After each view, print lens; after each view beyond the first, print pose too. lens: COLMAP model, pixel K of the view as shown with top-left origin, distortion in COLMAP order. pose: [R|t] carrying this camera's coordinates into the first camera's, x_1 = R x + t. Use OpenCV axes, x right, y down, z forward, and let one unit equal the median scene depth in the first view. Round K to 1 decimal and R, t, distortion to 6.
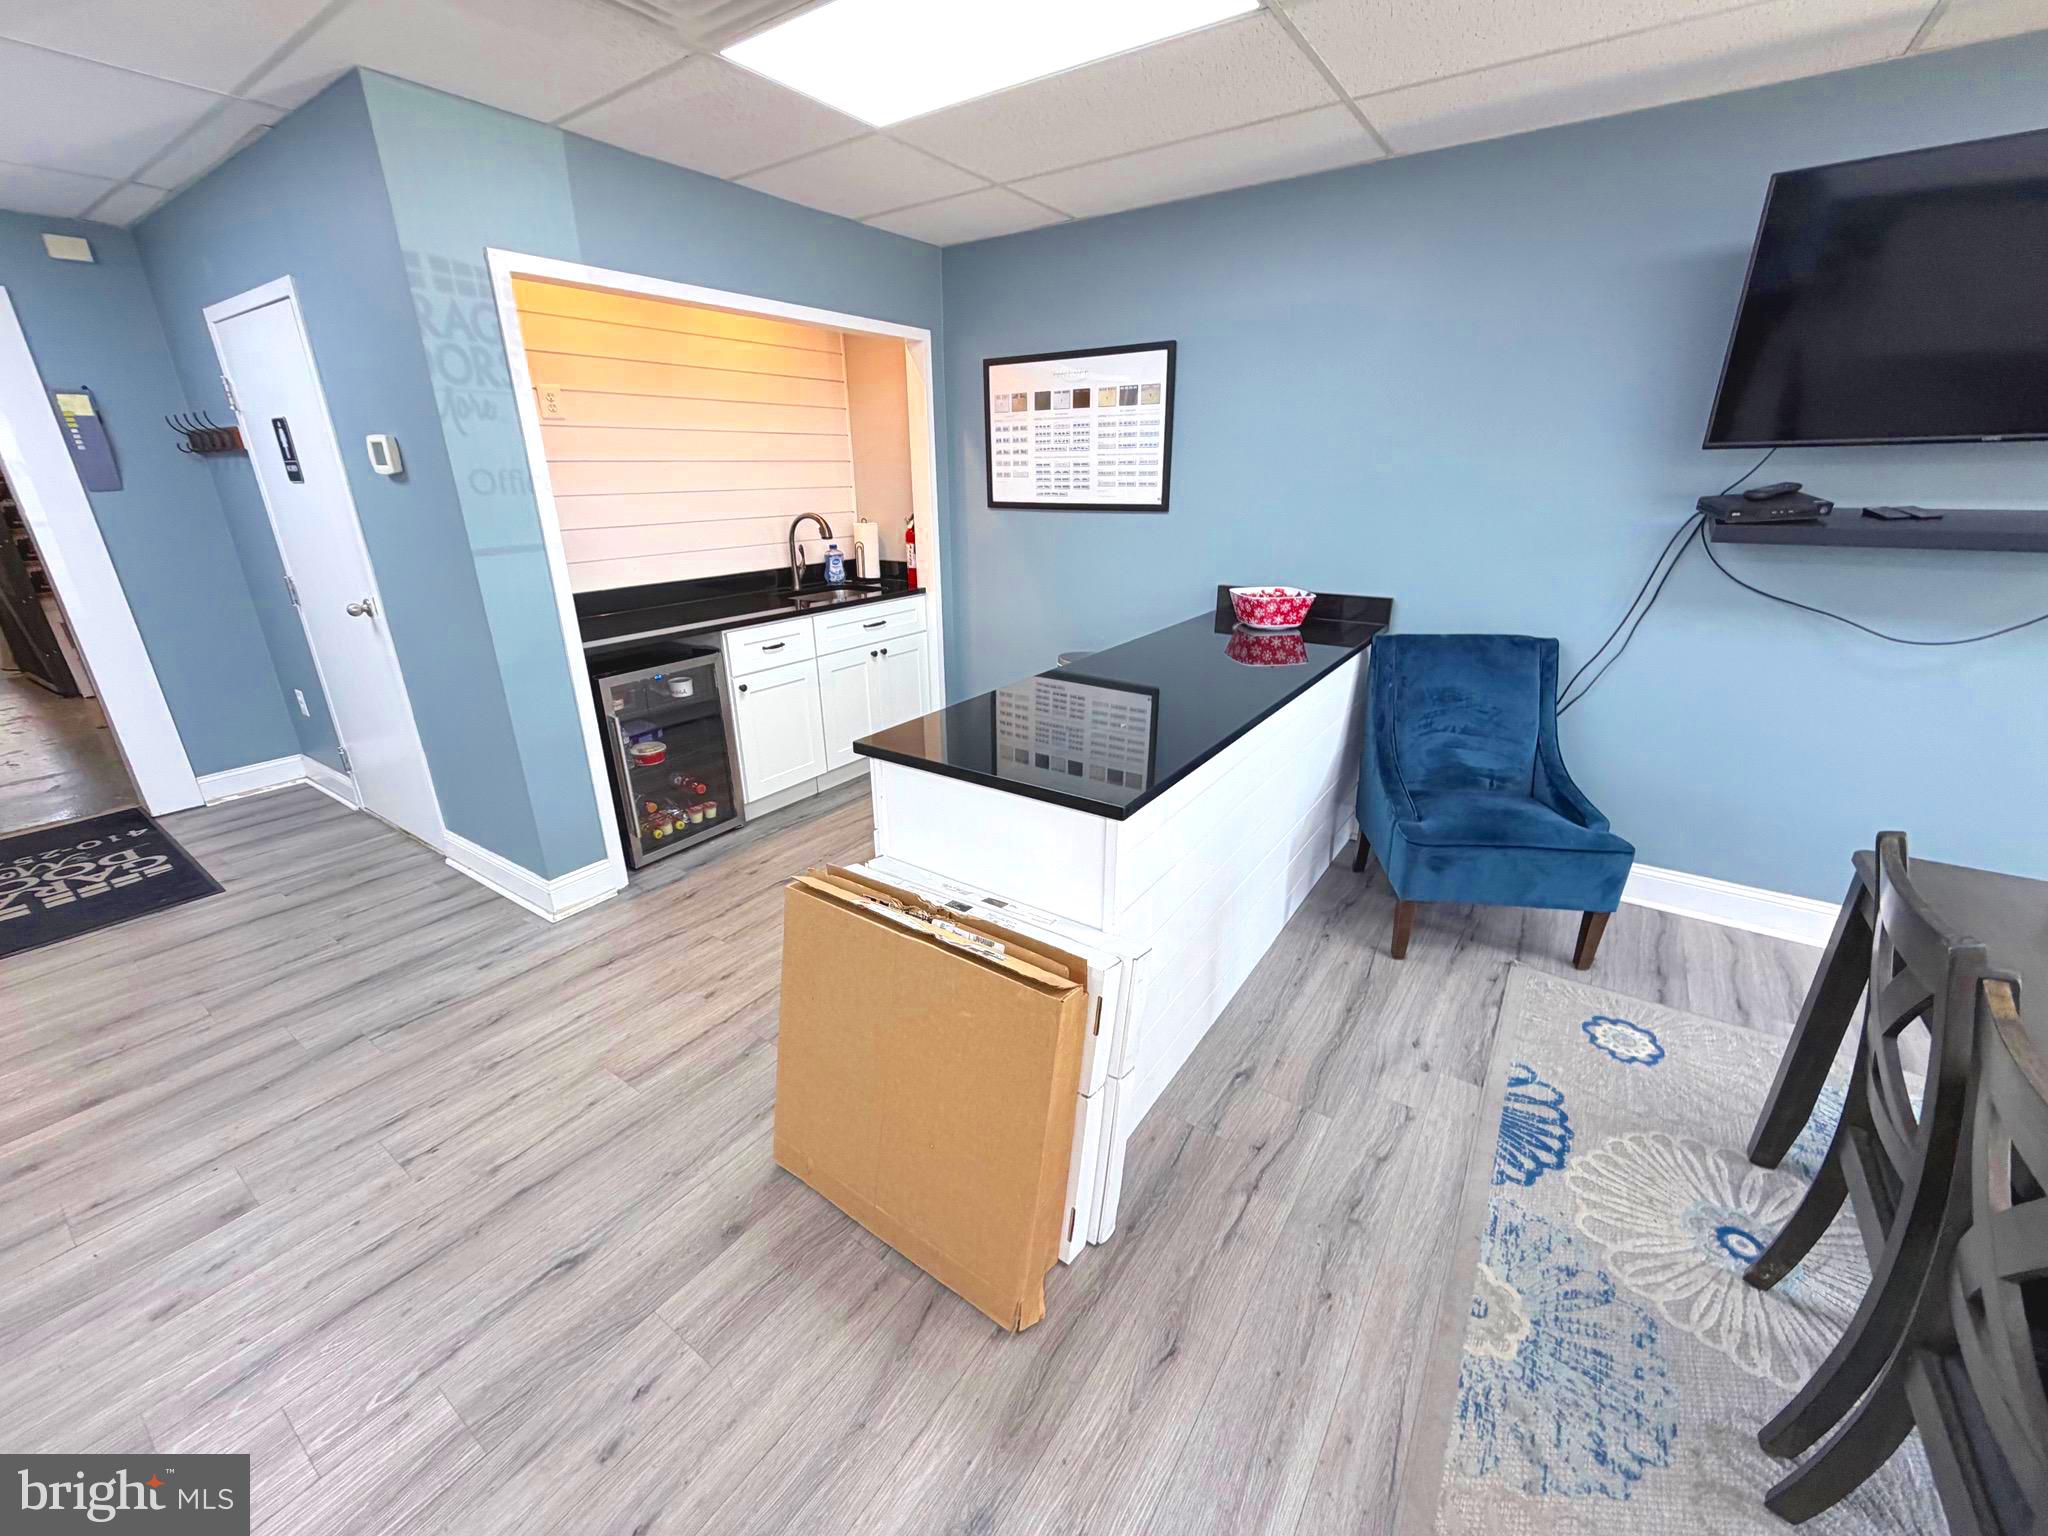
lens RADIAL K [[818.5, 0, 1015.7], [0, 818.5, 767.1], [0, 0, 1]] dist [0.001012, 0.000005]
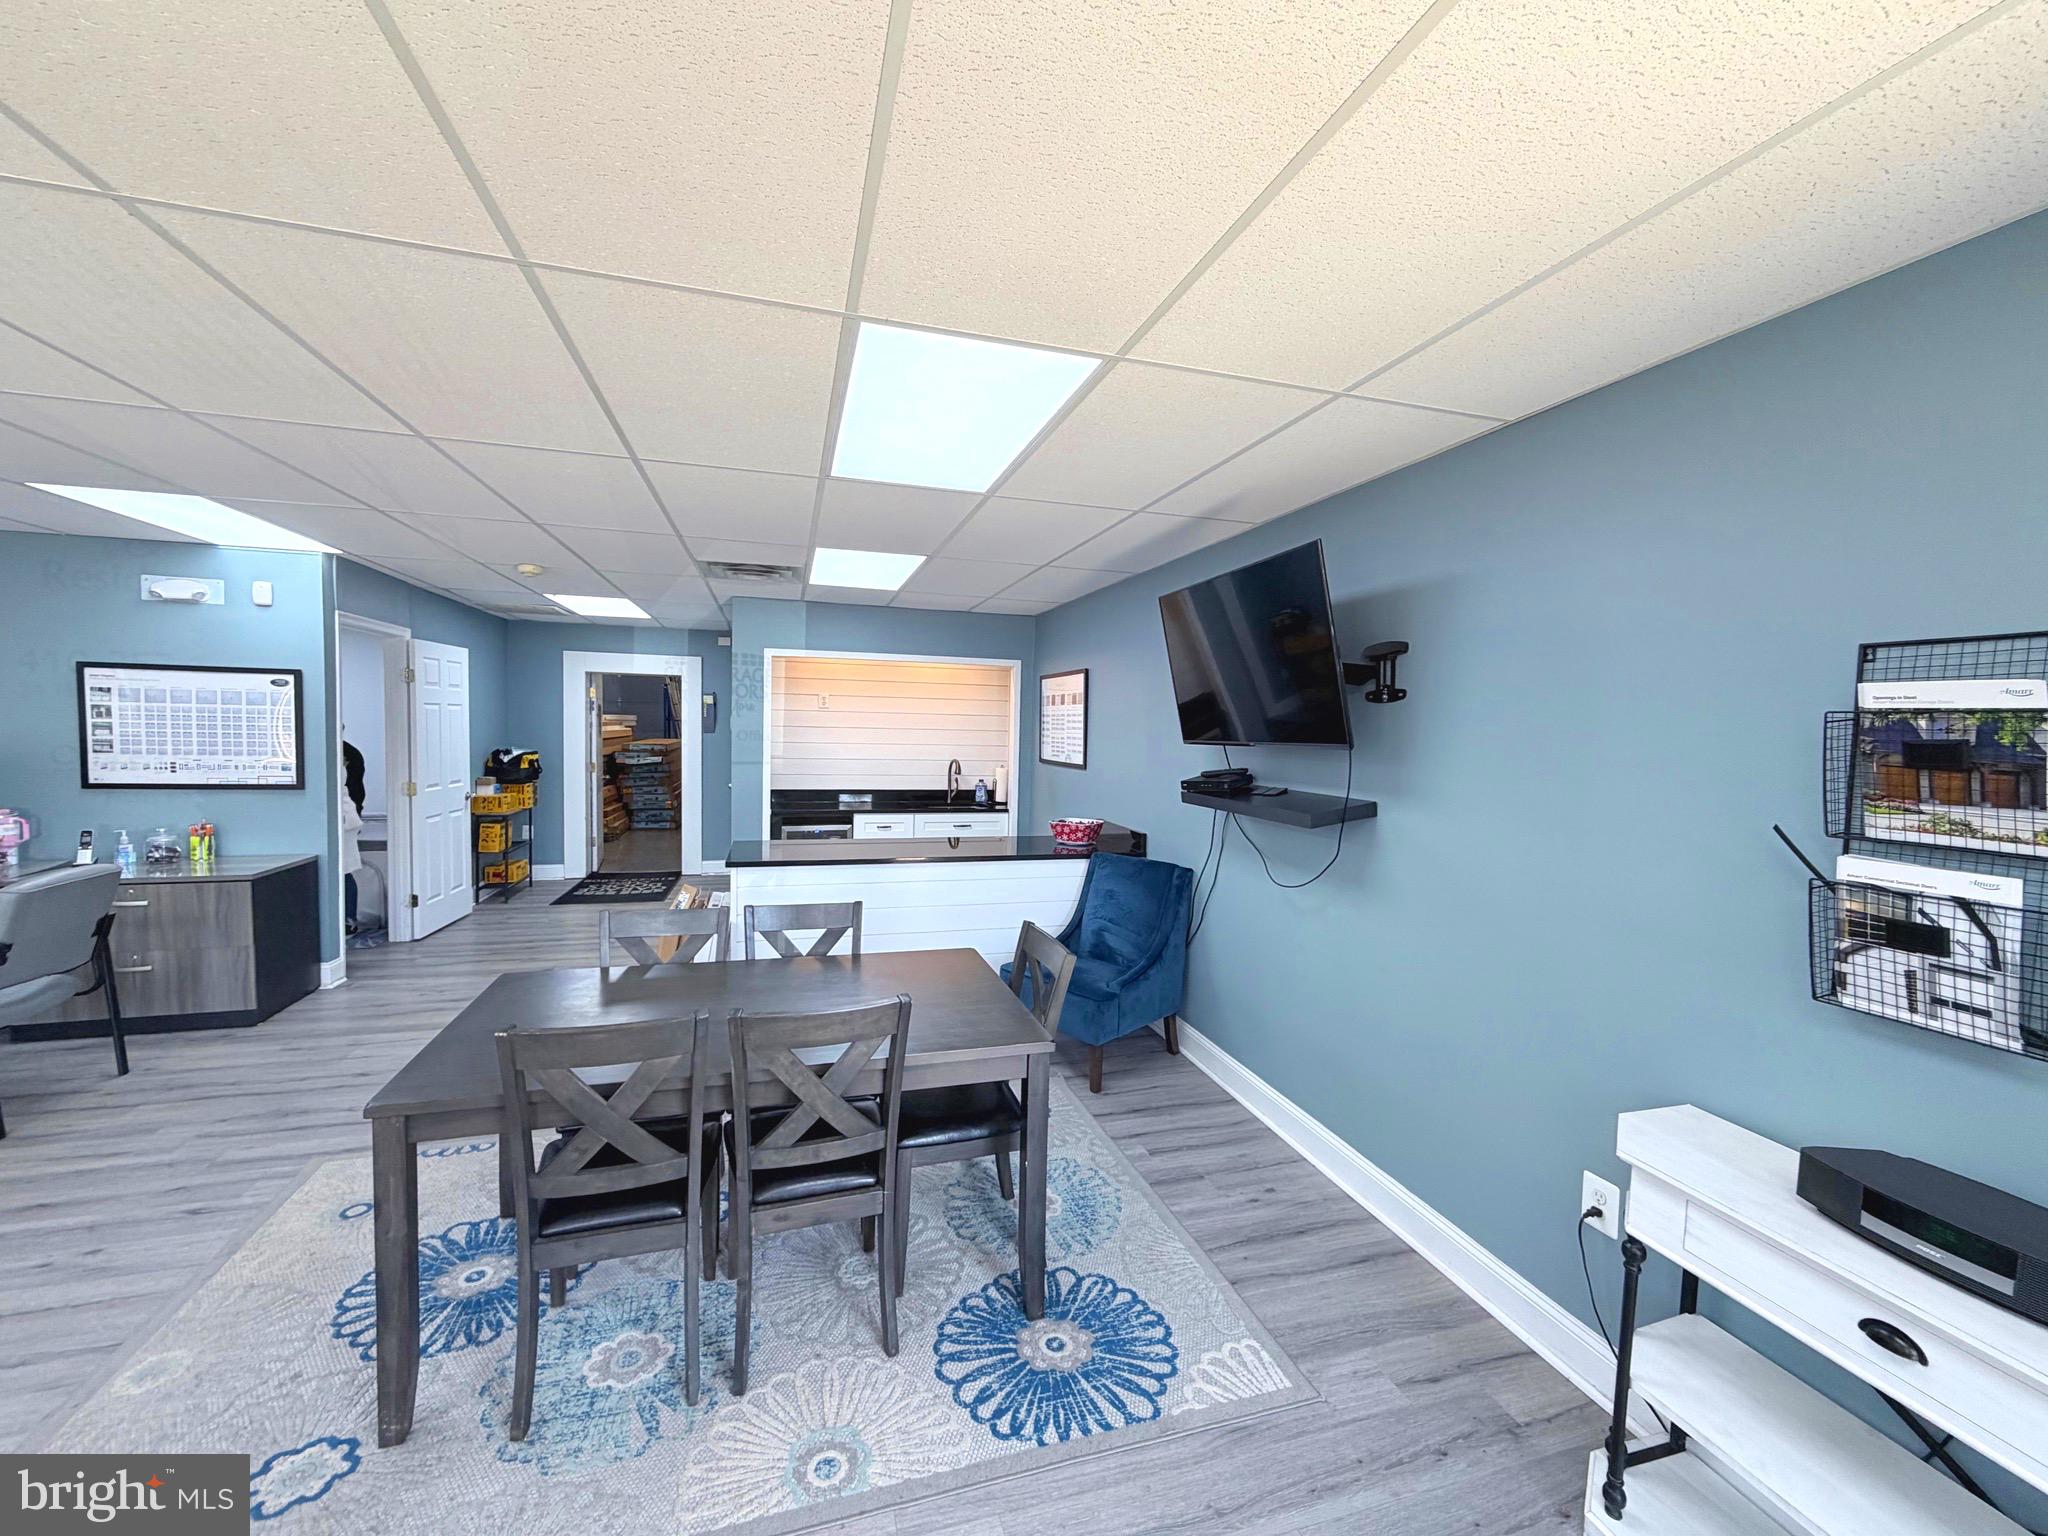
lens RADIAL K [[818.5, 0, 1018.2], [0, 818.5, 774.3], [0, 0, 1]] dist [0.001012, 0.000005]
pose [[0.778335, 0.064759, -0.624500, 1.076707], [-0.244803, 0.947245, -0.206879, 0.042649], [0.578157, 0.313901, 0.753127, -0.220756]]
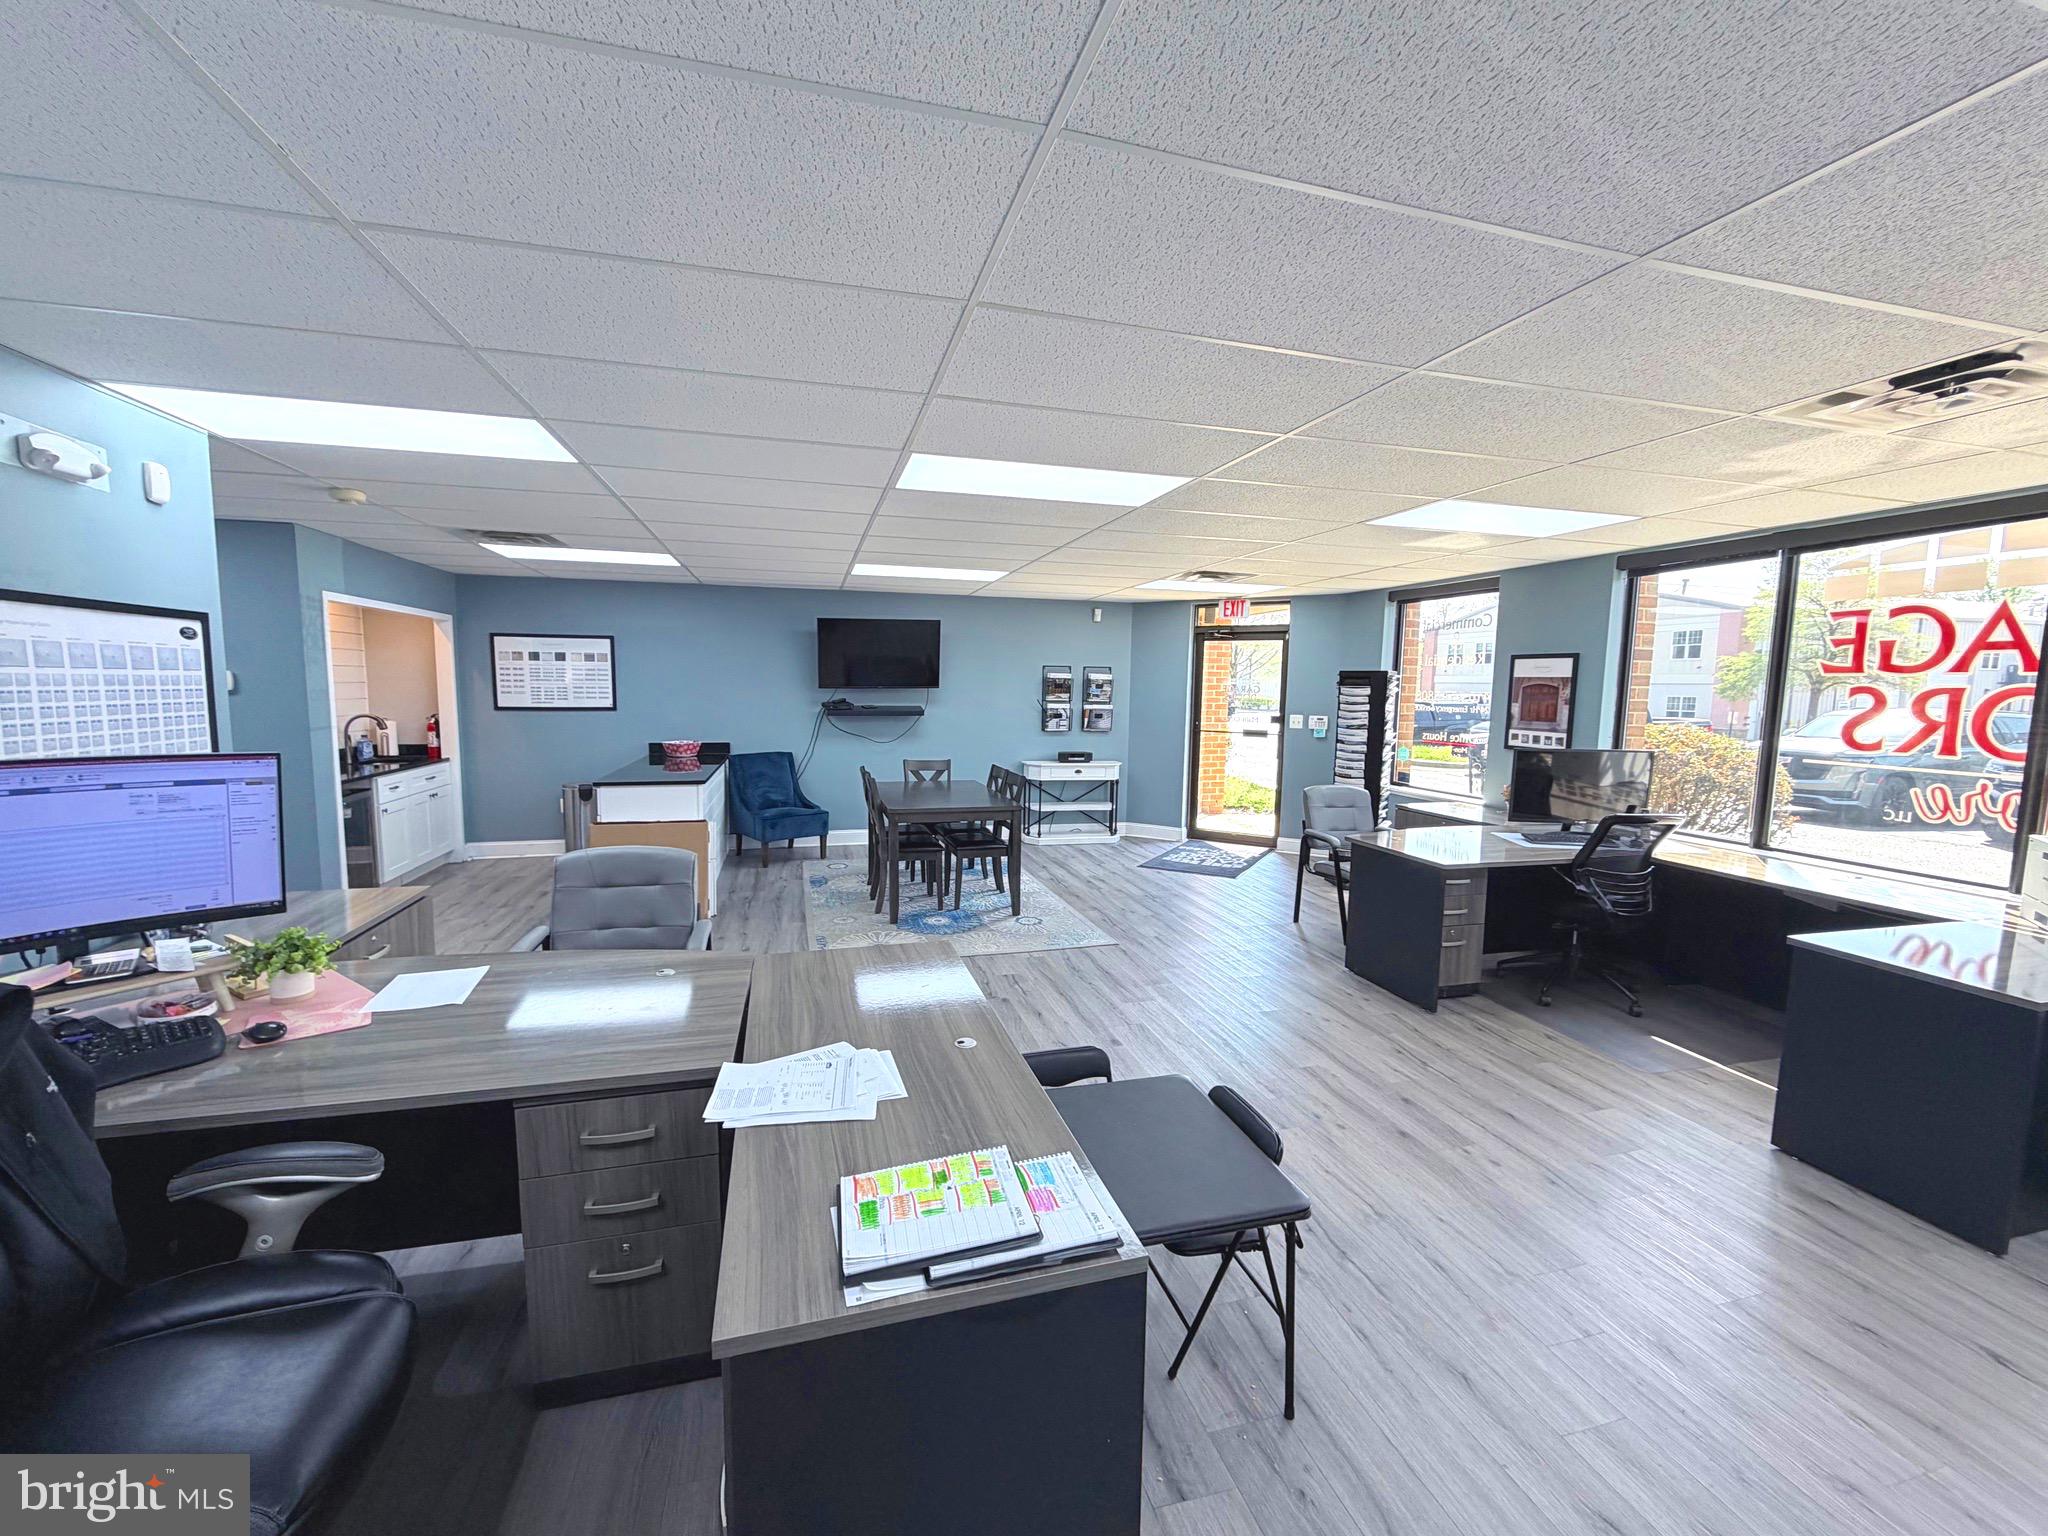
lens RADIAL K [[818.5, 0, 1022.4], [0, 818.5, 770.4], [0, 0, 1]] dist [0.001012, 0.000005]
pose [[0.637375, -0.064535, 0.767846, -0.791804], [0.249262, 0.960177, -0.126208, 0.366772], [-0.729124, 0.271836, 0.628079, -1.053316]]
